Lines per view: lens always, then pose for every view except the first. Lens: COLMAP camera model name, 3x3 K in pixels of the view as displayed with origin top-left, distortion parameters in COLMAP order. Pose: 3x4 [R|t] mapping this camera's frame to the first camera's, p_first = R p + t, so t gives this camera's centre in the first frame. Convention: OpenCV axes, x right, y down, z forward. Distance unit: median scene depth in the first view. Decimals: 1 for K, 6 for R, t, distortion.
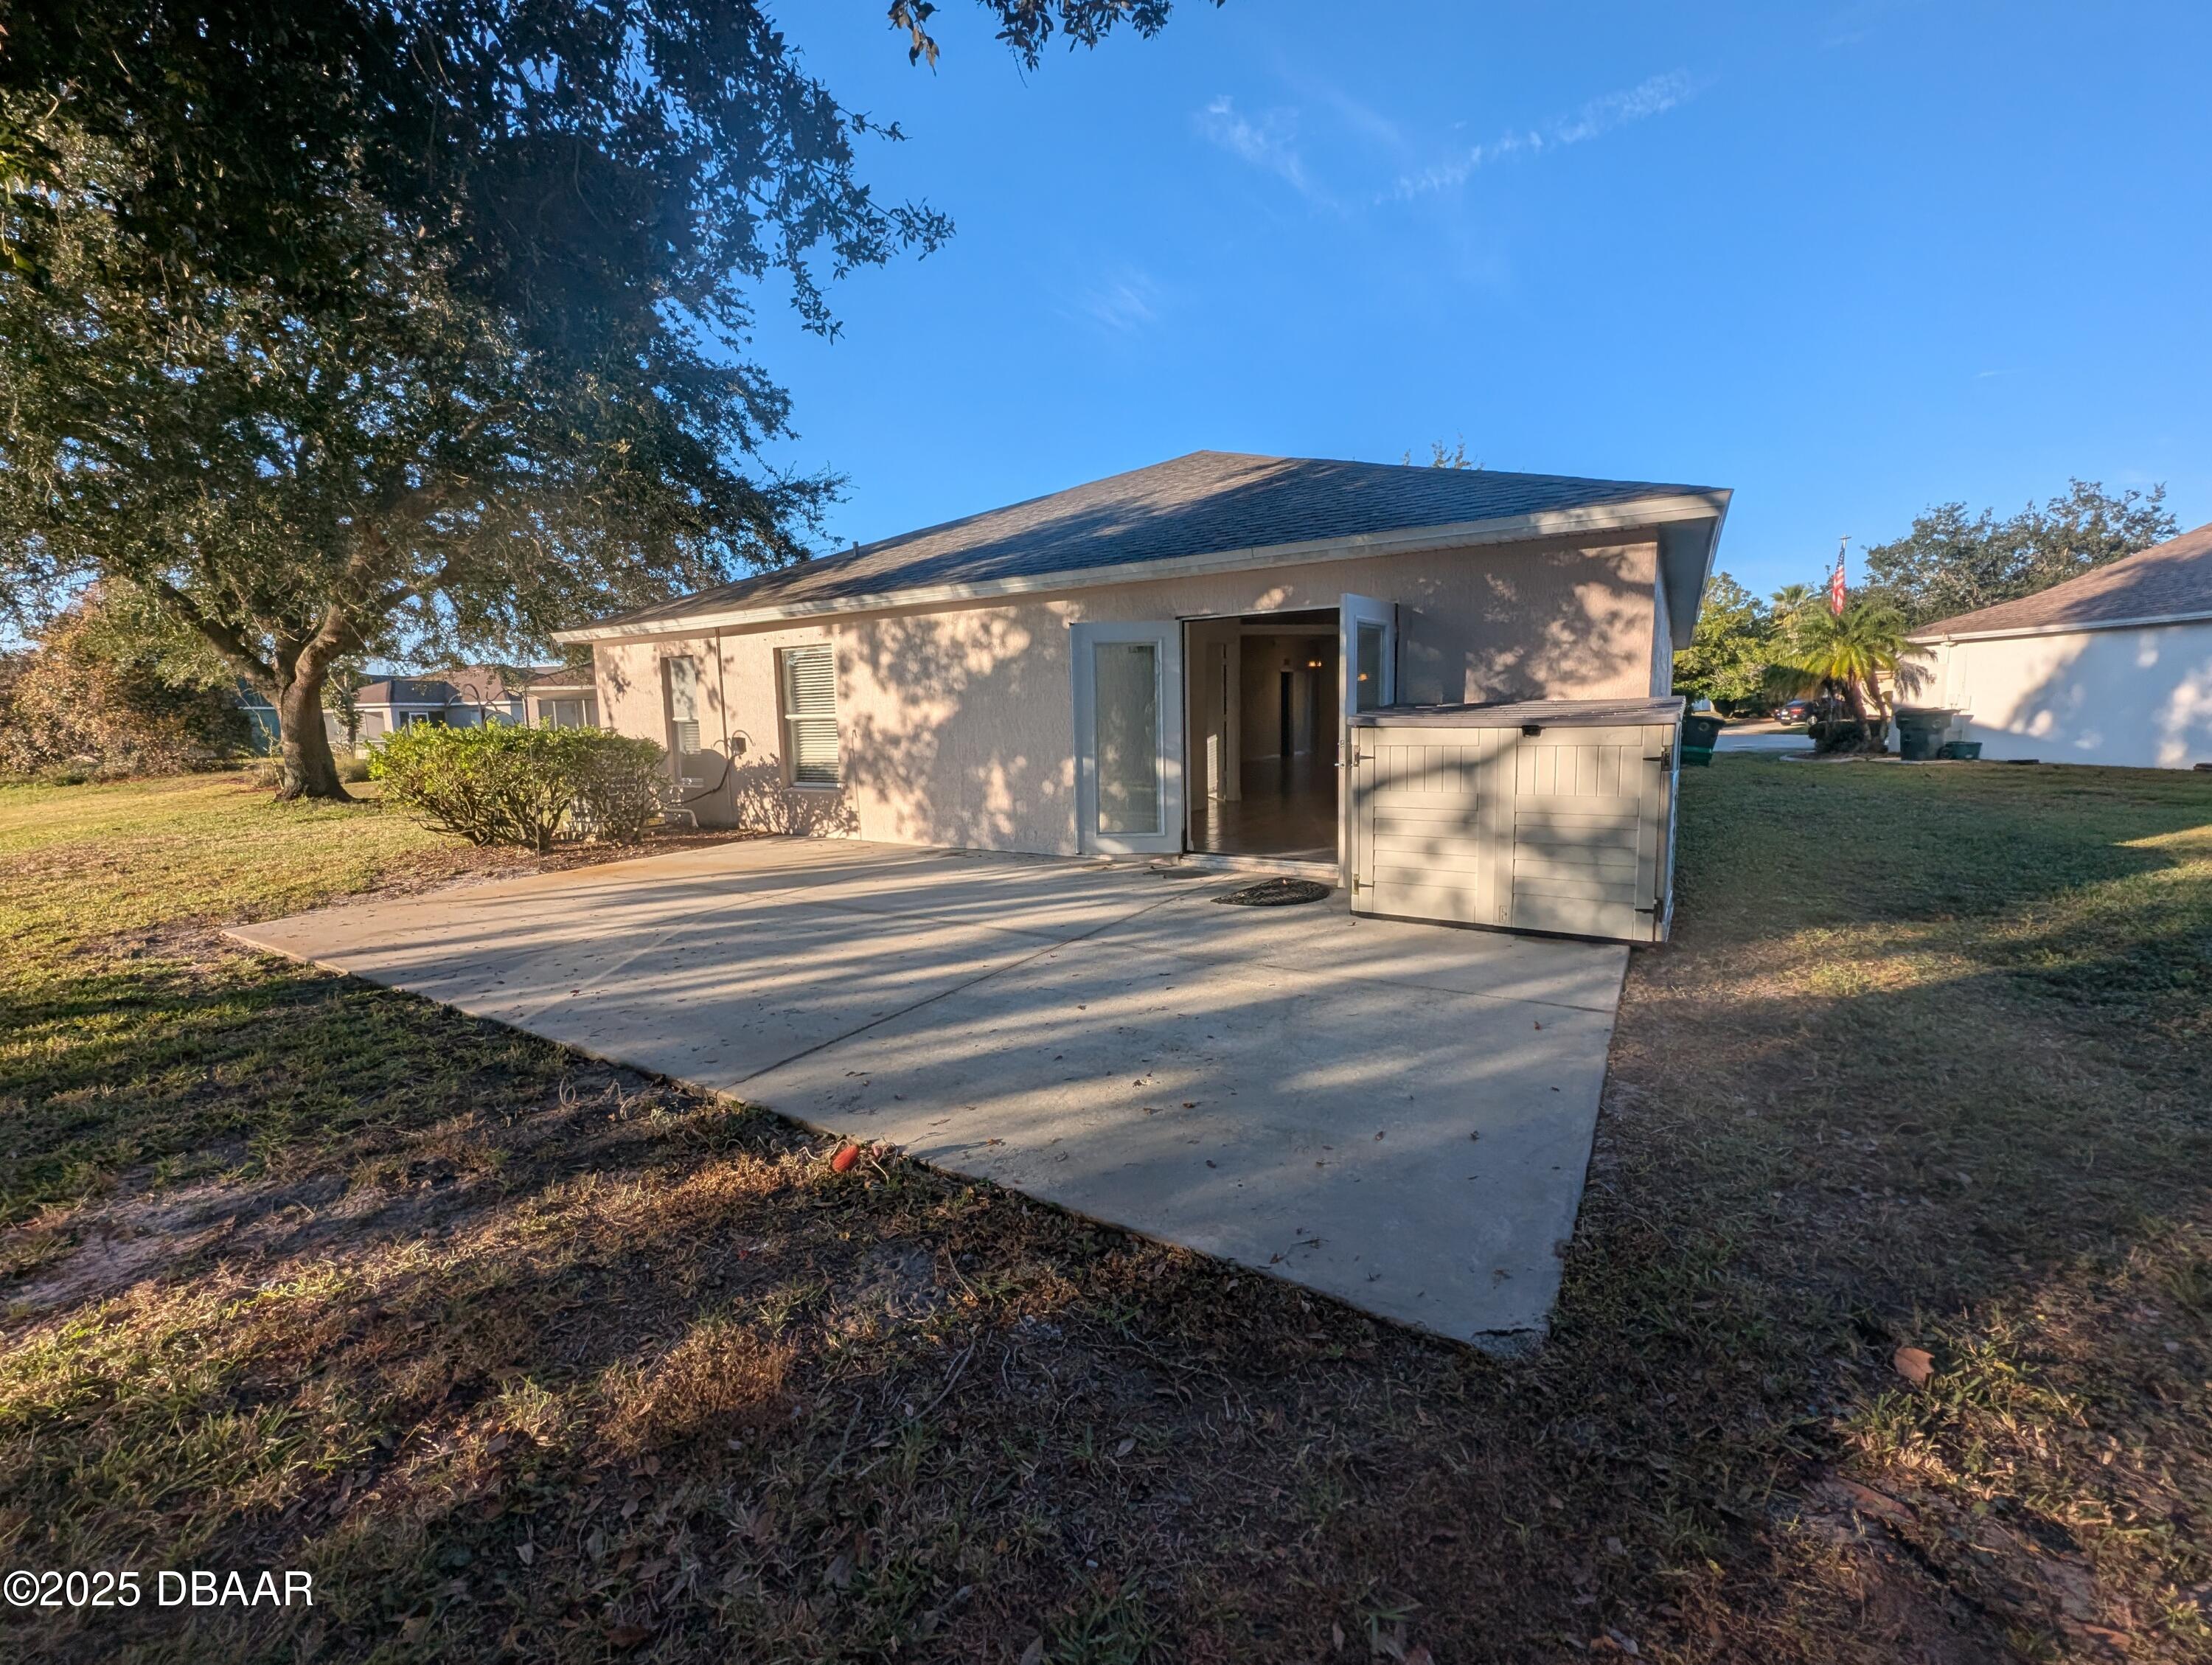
lens RADIAL K [[913.0, 0, 1110.4], [0, 913.0, 813.4], [0, 0, 1]] dist [0.003692, -0.002326]
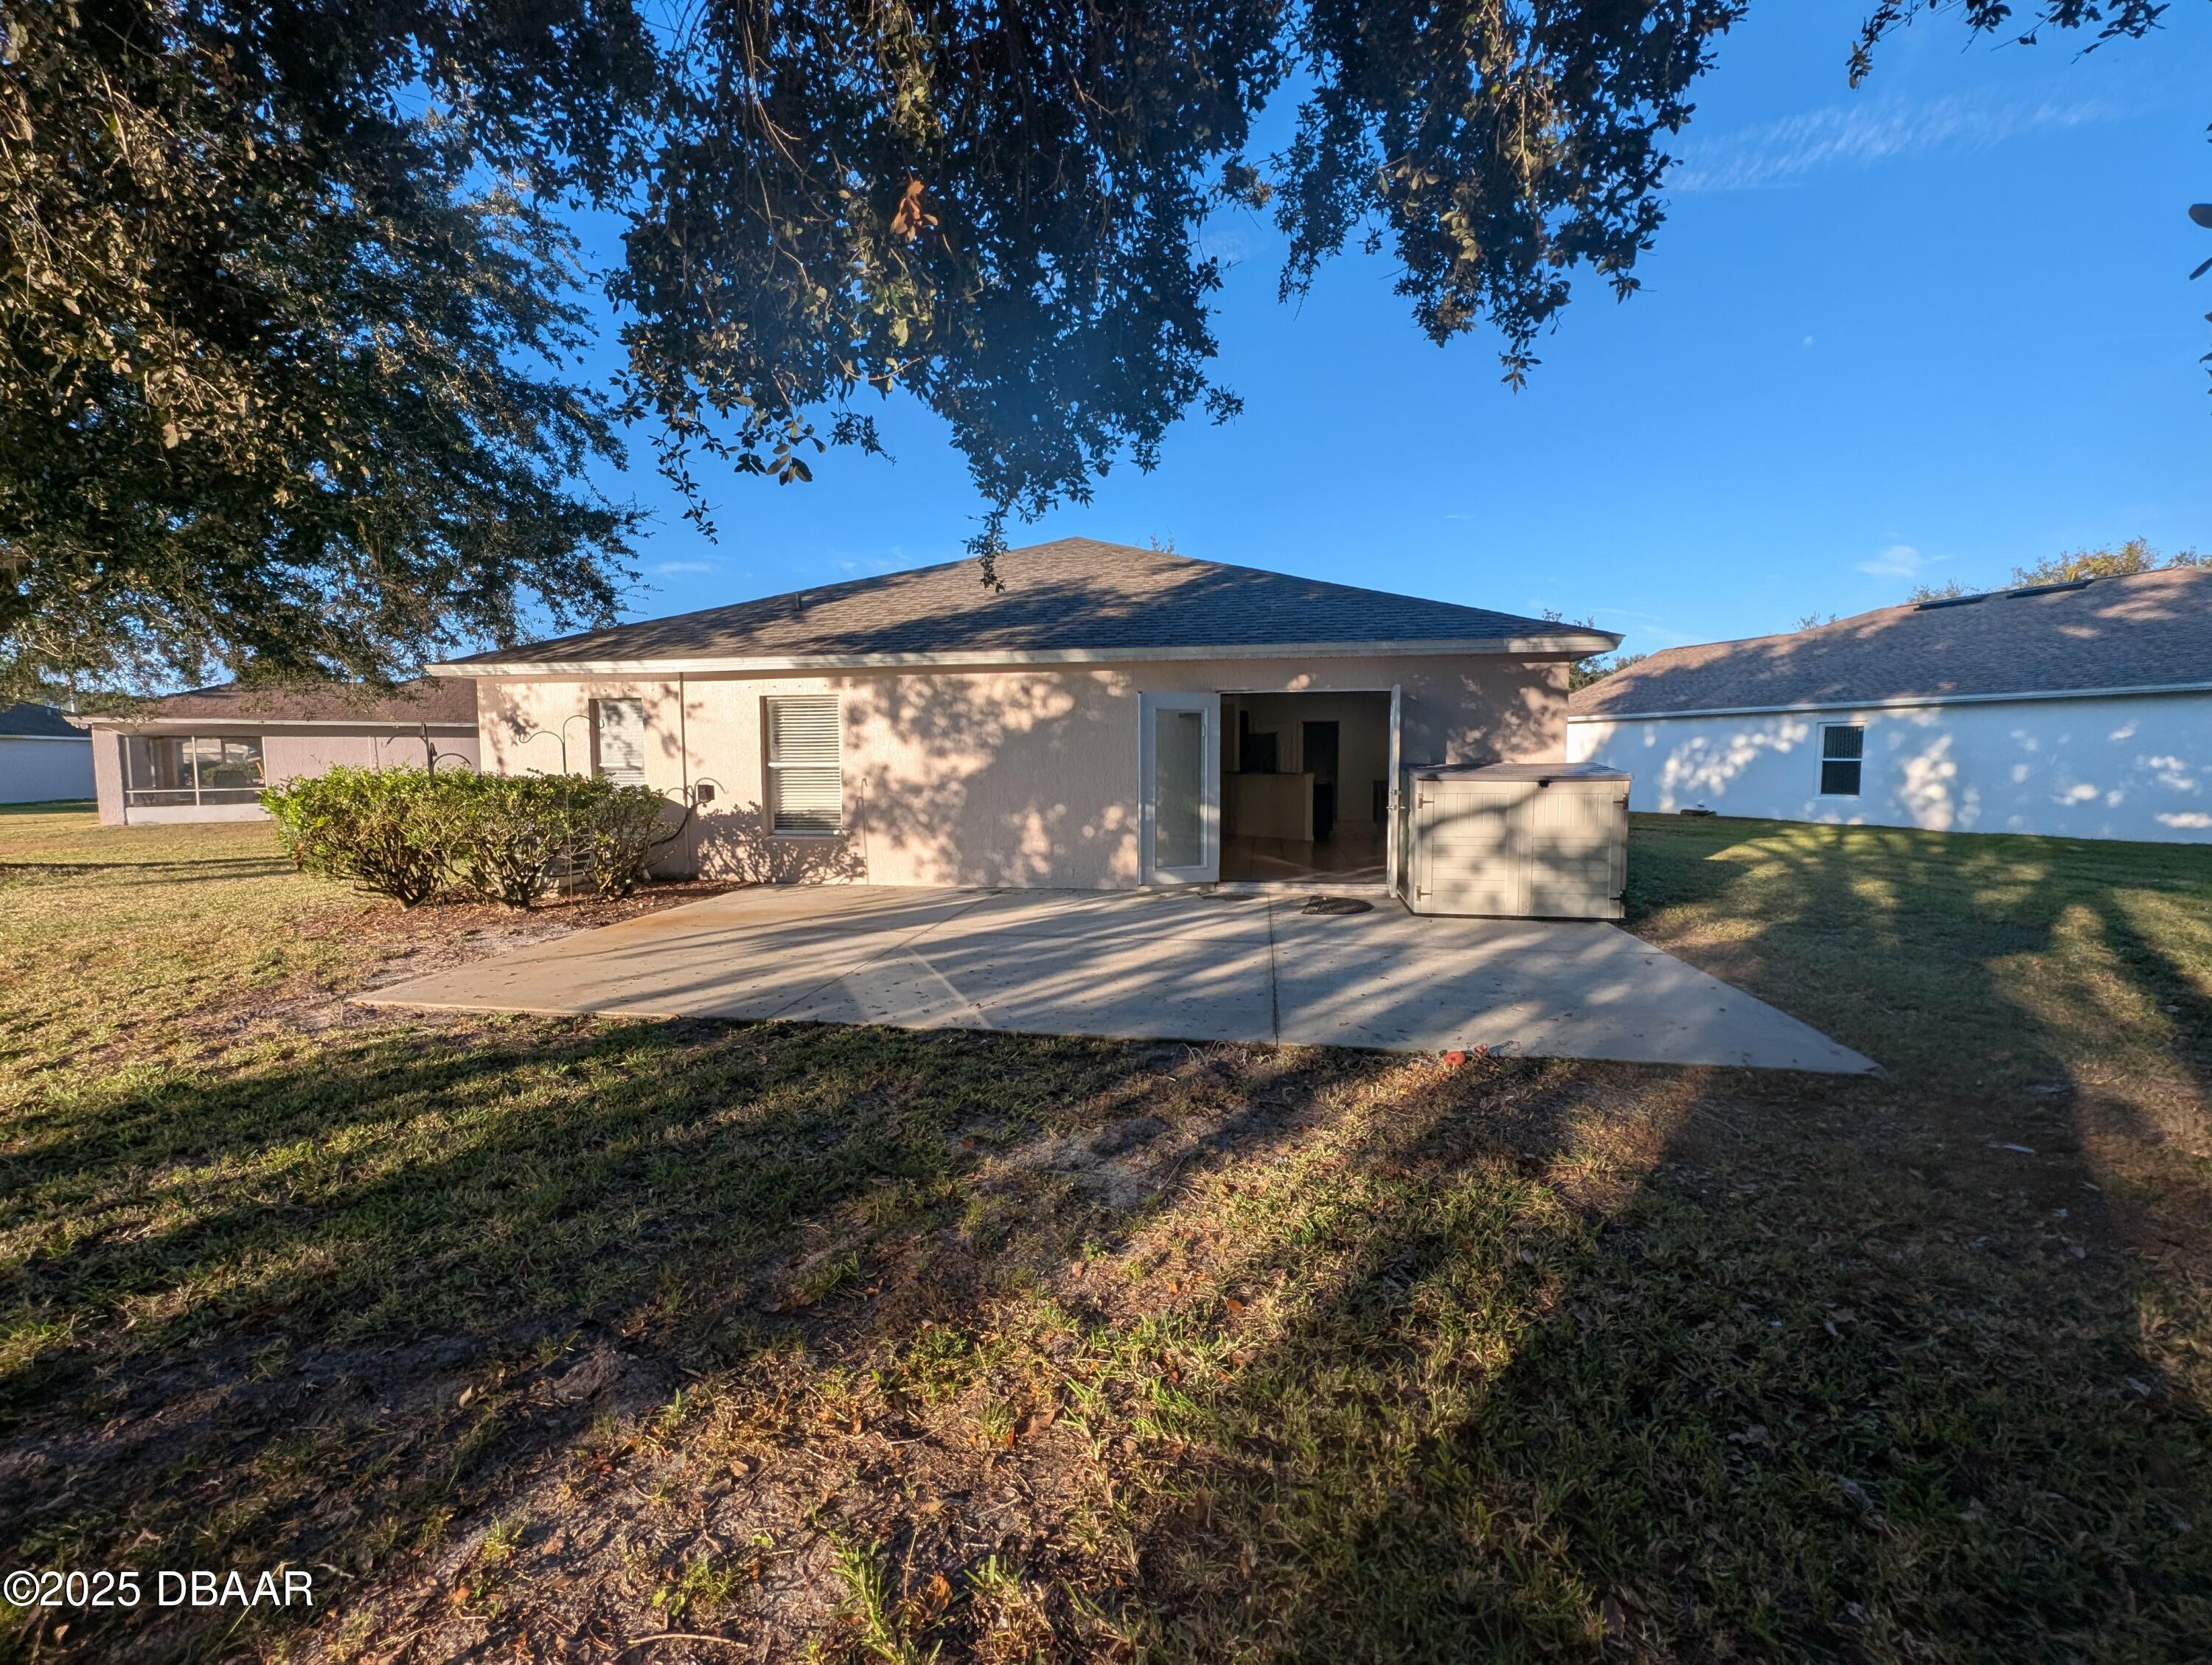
lens RADIAL K [[913.0, 0, 1108.0], [0, 913.0, 818.8], [0, 0, 1]] dist [0.003692, -0.002326]
pose [[0.923987, -0.005907, 0.382379, -0.440413], [0.025773, 0.998569, -0.046851, 0.010165], [-0.381555, 0.053145, 0.922817, -0.065271]]
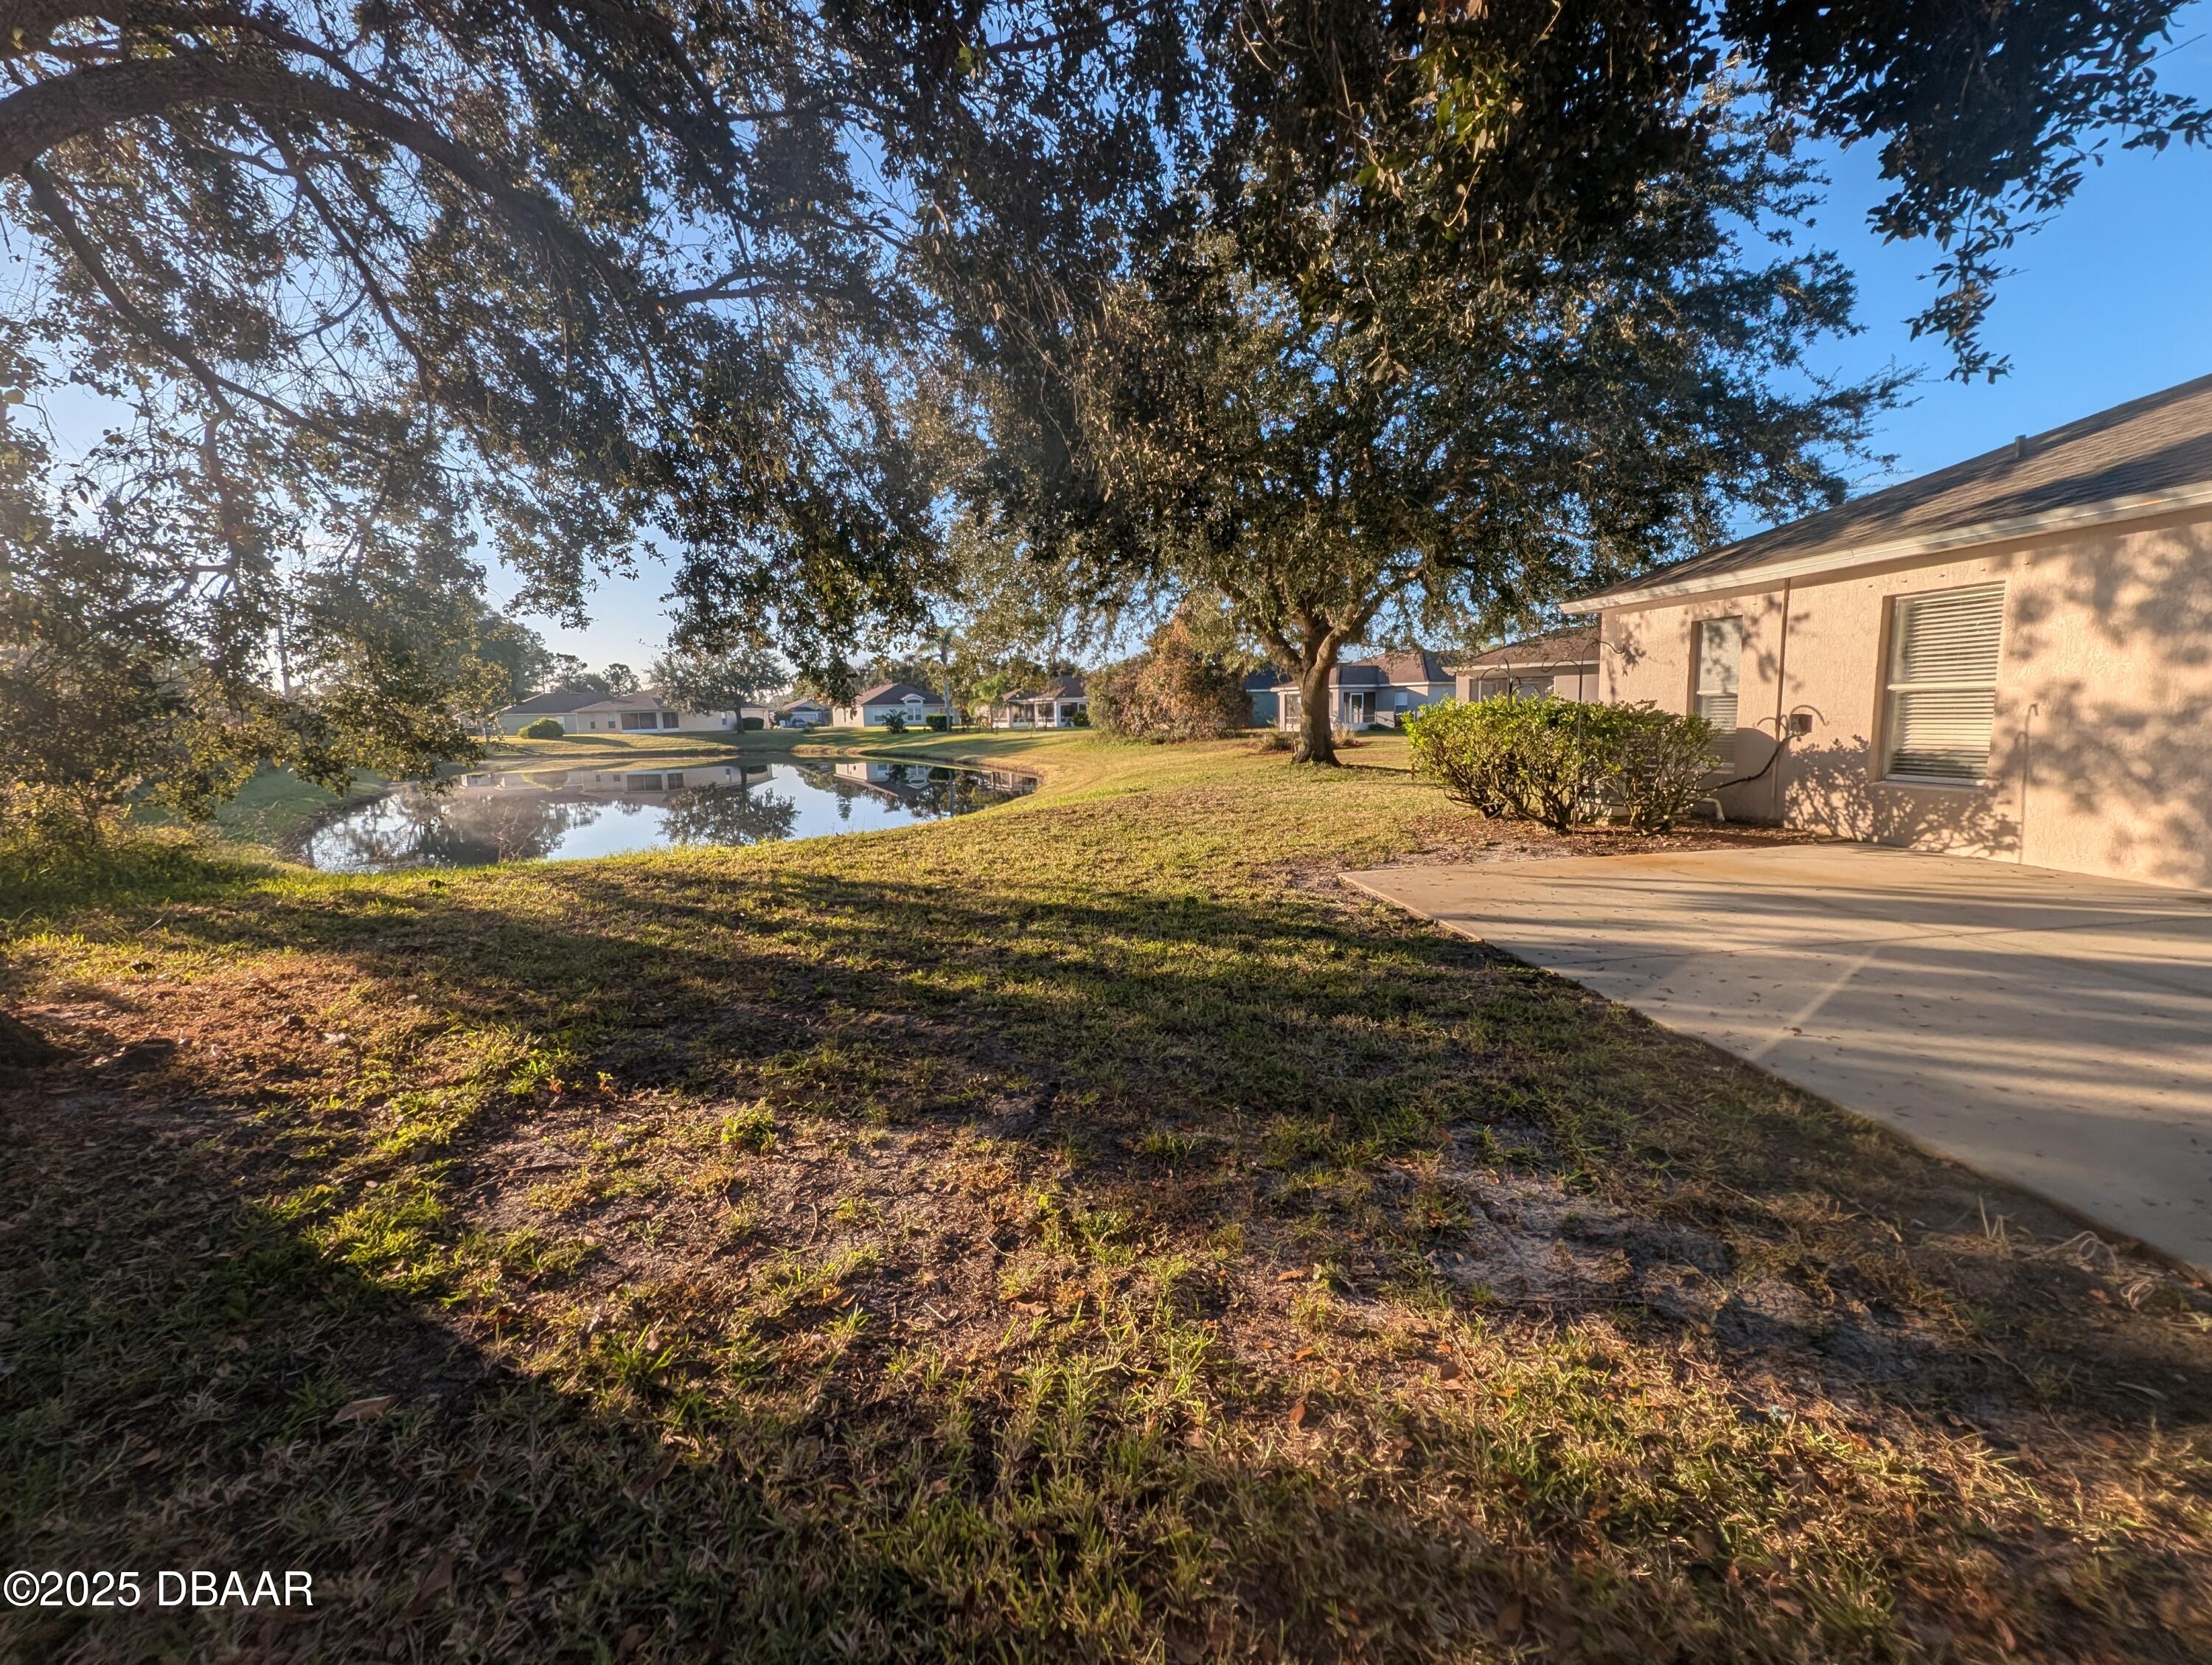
lens RADIAL K [[913.0, 0, 1099.4], [0, 913.0, 826.1], [0, 0, 1]] dist [0.003692, -0.002326]
pose [[0.627992, 0.105389, -0.771051, -0.189808], [-0.078578, 0.994311, 0.071906, 0.005745], [0.774243, 0.015431, 0.632700, 0.019191]]
